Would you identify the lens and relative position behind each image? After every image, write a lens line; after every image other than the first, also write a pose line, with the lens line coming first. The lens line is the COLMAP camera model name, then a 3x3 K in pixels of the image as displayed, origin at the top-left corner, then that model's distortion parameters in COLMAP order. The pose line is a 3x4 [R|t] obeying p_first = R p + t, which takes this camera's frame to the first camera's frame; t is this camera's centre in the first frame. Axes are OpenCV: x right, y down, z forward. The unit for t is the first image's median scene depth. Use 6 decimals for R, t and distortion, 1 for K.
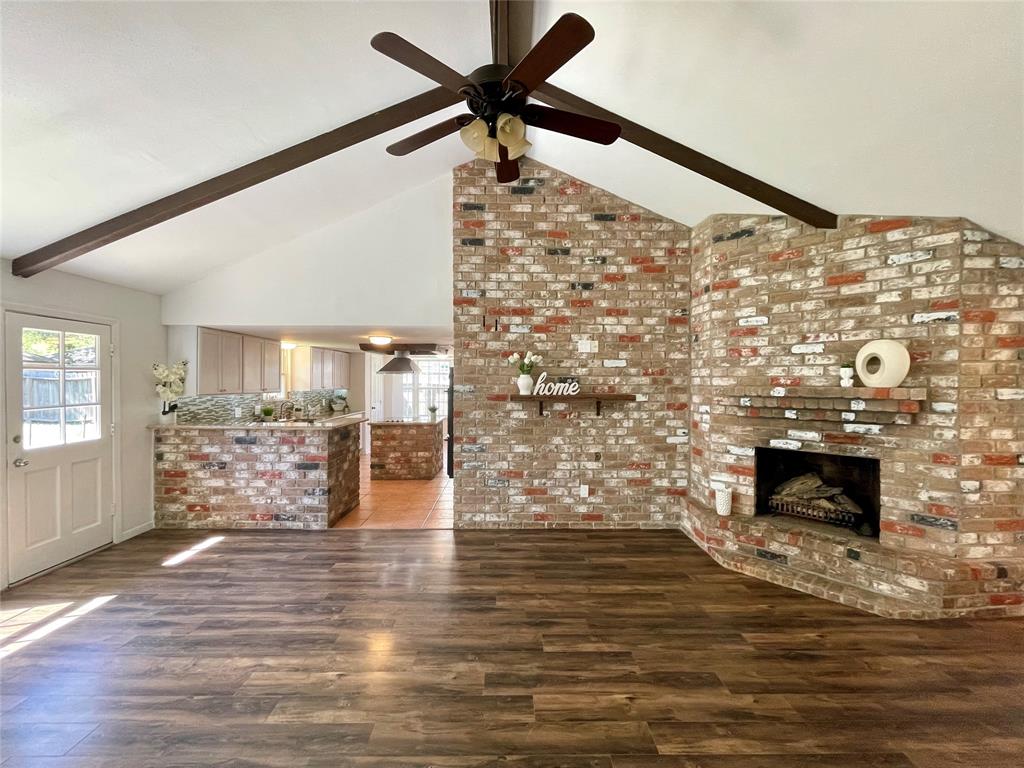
lens RADIAL K [[420.6, 0, 512.0], [0, 420.6, 384.0], [0, 0, 1]] dist [-0.002792, 0.000147]
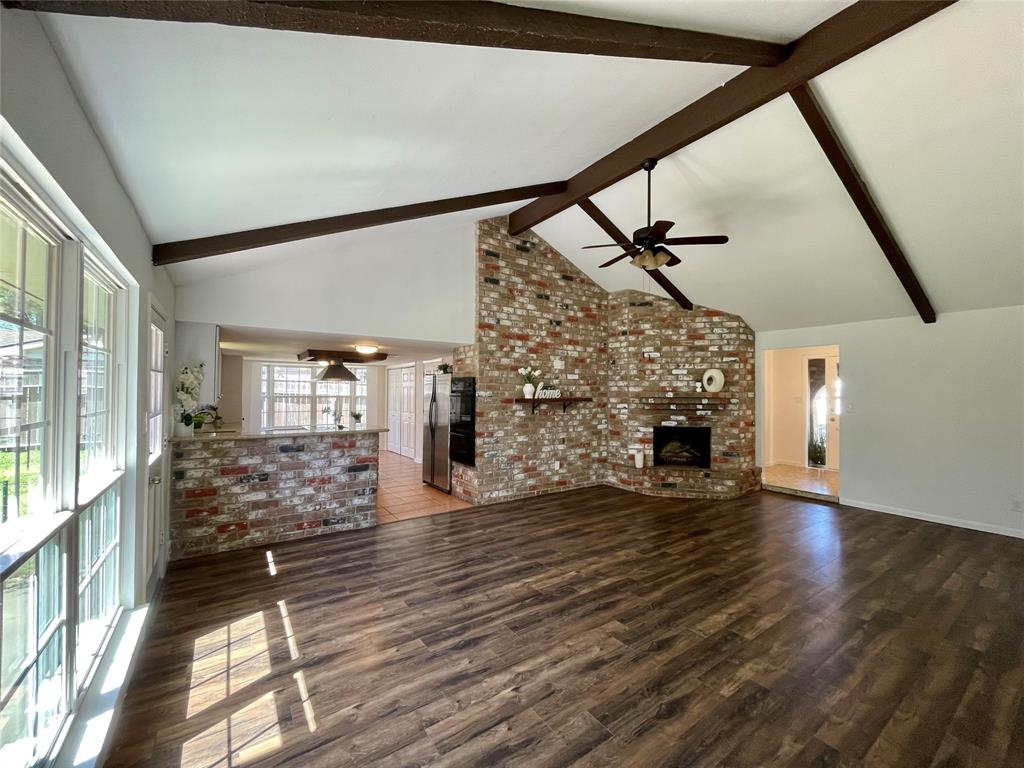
lens RADIAL K [[420.6, 0, 512.0], [0, 420.6, 384.0], [0, 0, 1]] dist [-0.002792, 0.000147]
pose [[0.822050, 0.010245, 0.569323, -0.774830], [0.002140, 0.999775, -0.021081, 0.007014], [-0.569411, 0.018548, 0.821844, -0.093361]]
